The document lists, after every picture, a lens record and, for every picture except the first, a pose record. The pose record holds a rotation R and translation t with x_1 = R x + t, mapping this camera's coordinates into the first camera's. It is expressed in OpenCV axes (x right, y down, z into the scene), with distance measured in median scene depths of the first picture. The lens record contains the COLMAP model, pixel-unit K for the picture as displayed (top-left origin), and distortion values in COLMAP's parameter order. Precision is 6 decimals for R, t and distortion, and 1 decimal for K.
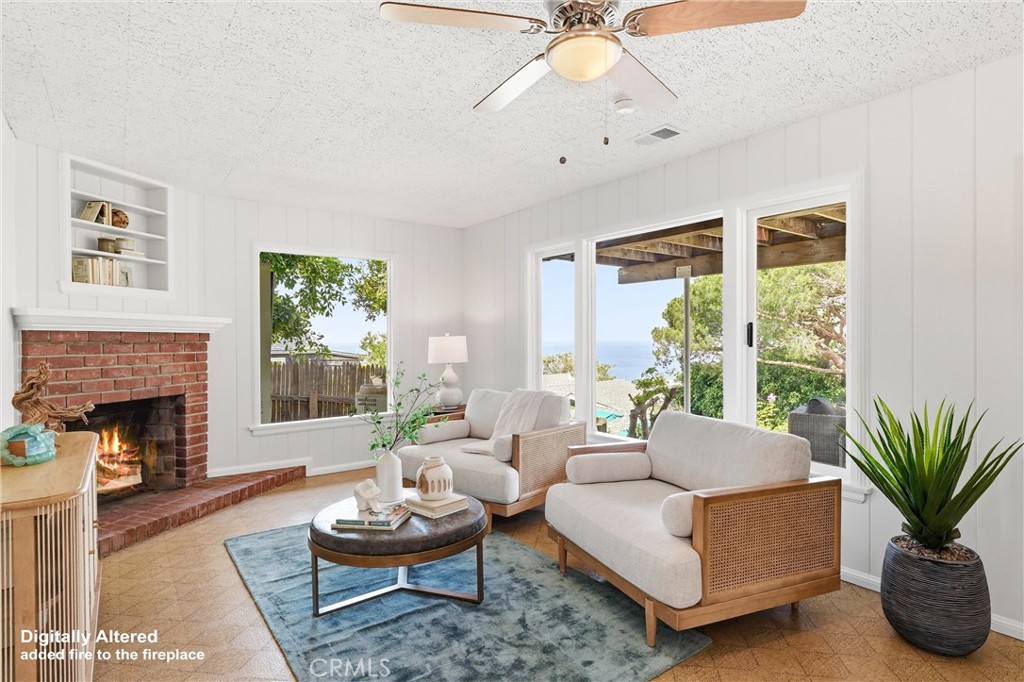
lens RADIAL K [[545.1, 0, 510.1], [0, 545.1, 340.5], [0, 0, 1]] dist [-0.002211, -0.000706]
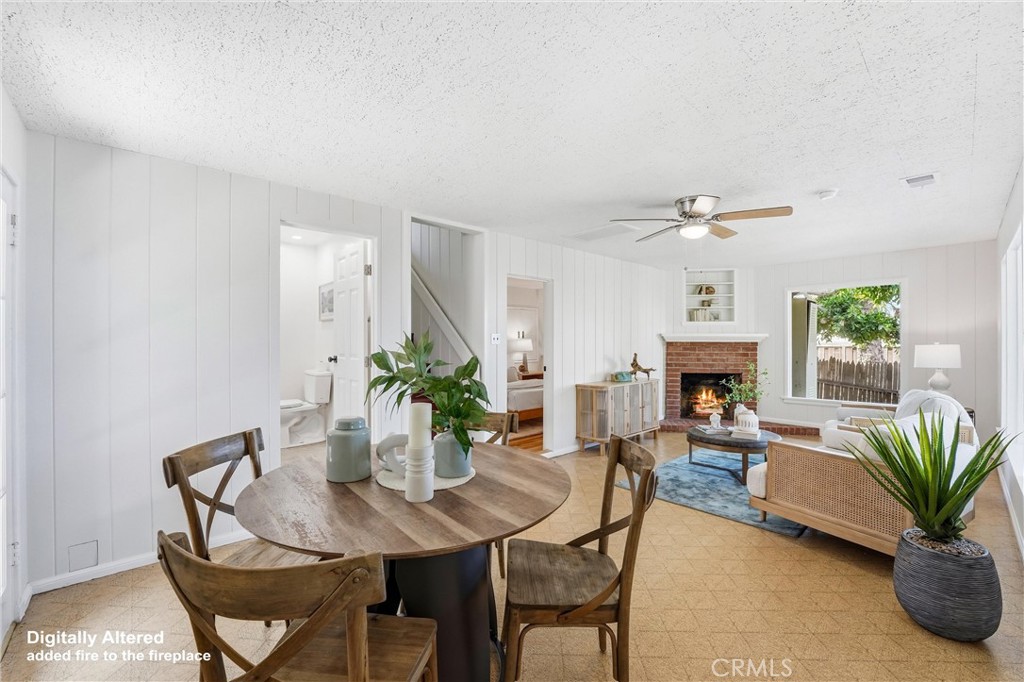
lens RADIAL K [[422.5, 0, 510.1], [0, 422.5, 342.9], [0, 0, 1]] dist [-0.001508, -0.000100]
pose [[0.095441, 0.002087, -0.995433, 0.915749], [-0.005655, 0.999983, 0.001554, -0.009610], [0.995419, 0.005481, 0.095451, 0.028419]]
